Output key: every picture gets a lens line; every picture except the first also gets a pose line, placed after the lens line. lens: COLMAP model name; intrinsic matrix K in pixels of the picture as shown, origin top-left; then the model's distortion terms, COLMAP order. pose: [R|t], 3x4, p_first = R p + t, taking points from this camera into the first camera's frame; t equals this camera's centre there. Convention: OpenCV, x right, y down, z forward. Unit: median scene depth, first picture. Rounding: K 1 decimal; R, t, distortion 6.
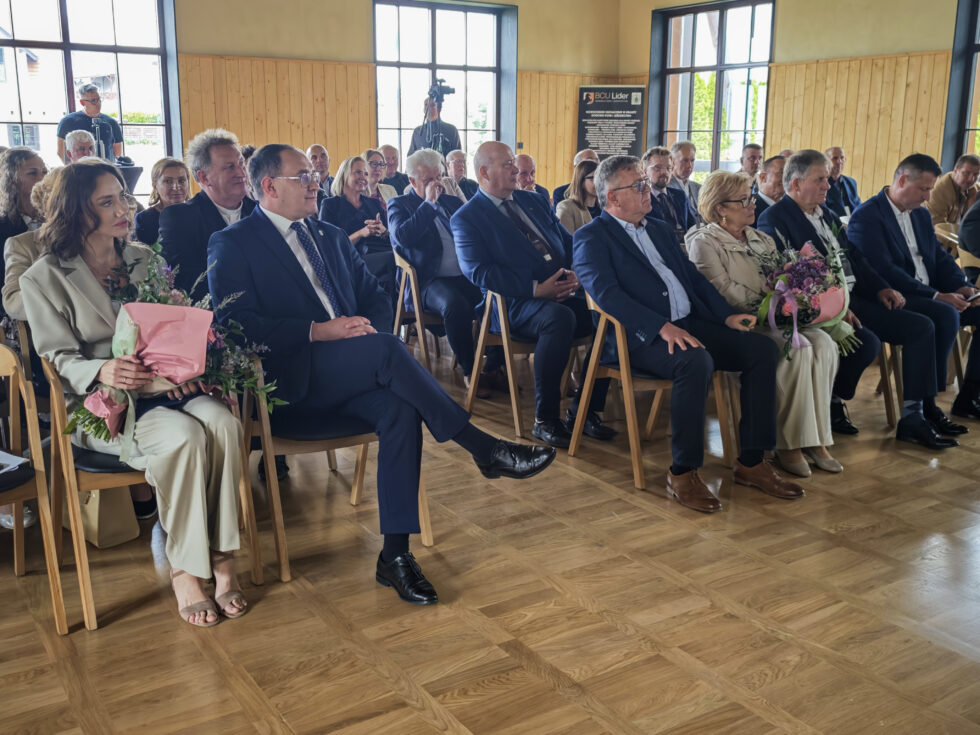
lens RADIAL K [[988.9, 0, 490.0], [0, 988.9, 367.5], [0, 0, 1]] dist [0.052204, -0.107558]
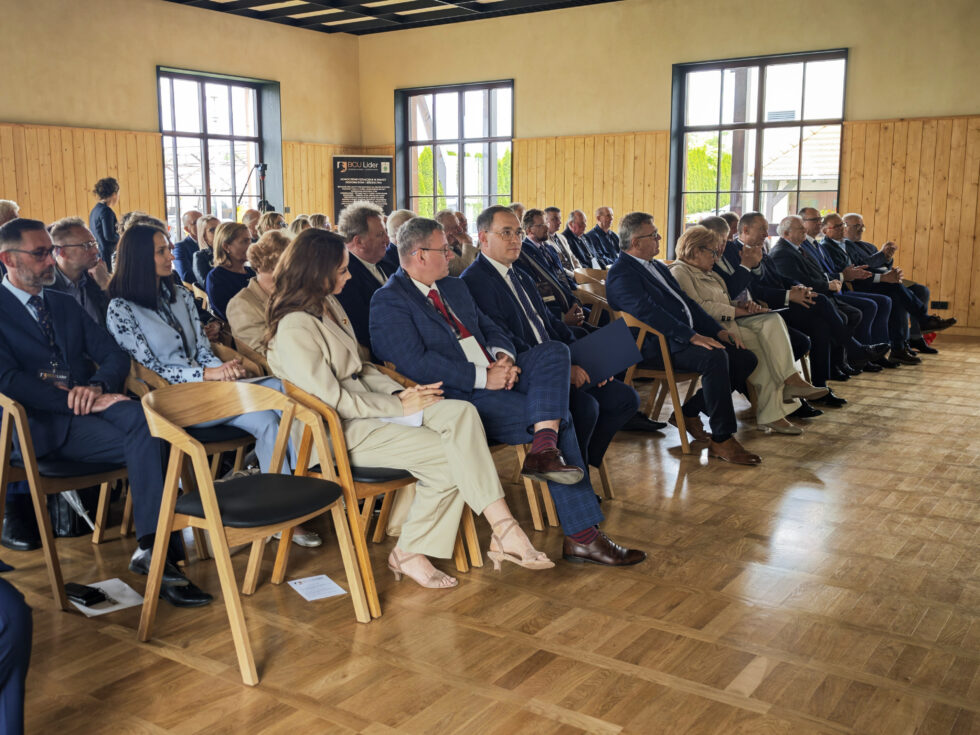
lens RADIAL K [[1007.3, 0, 458.6], [0, 1007.3, 366.9], [0, 0, 1]] dist [0.106447, -0.249030]
pose [[0.930570, -0.069523, 0.359453, -0.250270], [0.093442, 0.994390, -0.049578, 0.017078], [-0.353989, 0.079724, 0.931845, -0.077238]]
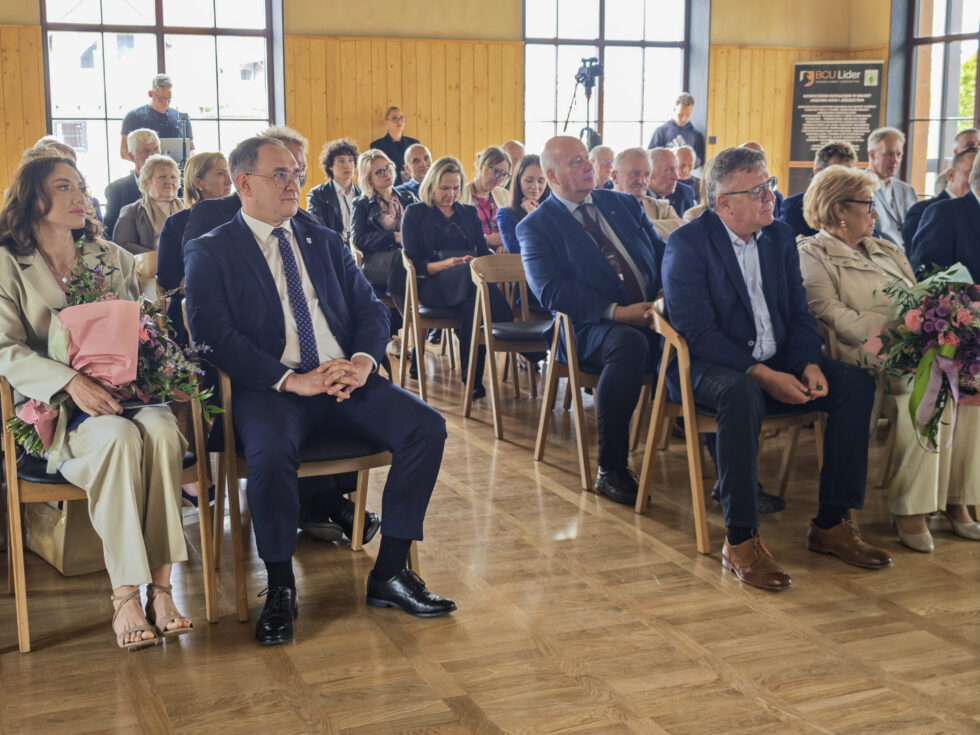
lens RADIAL K [[1313.9, 0, 490.0], [0, 1313.9, 367.5], [0, 0, 1]] dist [0.058427, -0.126927]
pose [[0.981881, 0.024826, -0.187865, 0.071775], [-0.034343, 0.998277, -0.047576, 0.010802], [0.186361, 0.053166, 0.981042, -0.043491]]
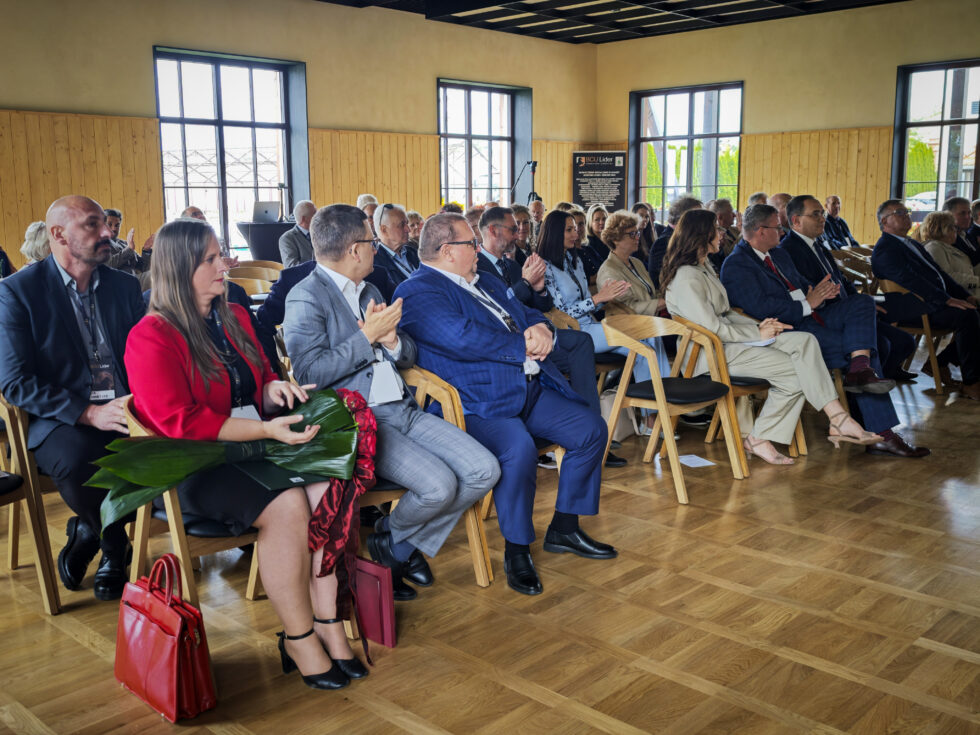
lens RADIAL K [[988.9, 0, 490.0], [0, 988.9, 367.5], [0, 0, 1]] dist [0.052204, -0.107558]
pose [[0.972655, -0.054688, 0.225726, -0.382475], [0.067075, 0.996613, -0.047573, 0.041082], [-0.222359, 0.061413, 0.973029, -0.187883]]
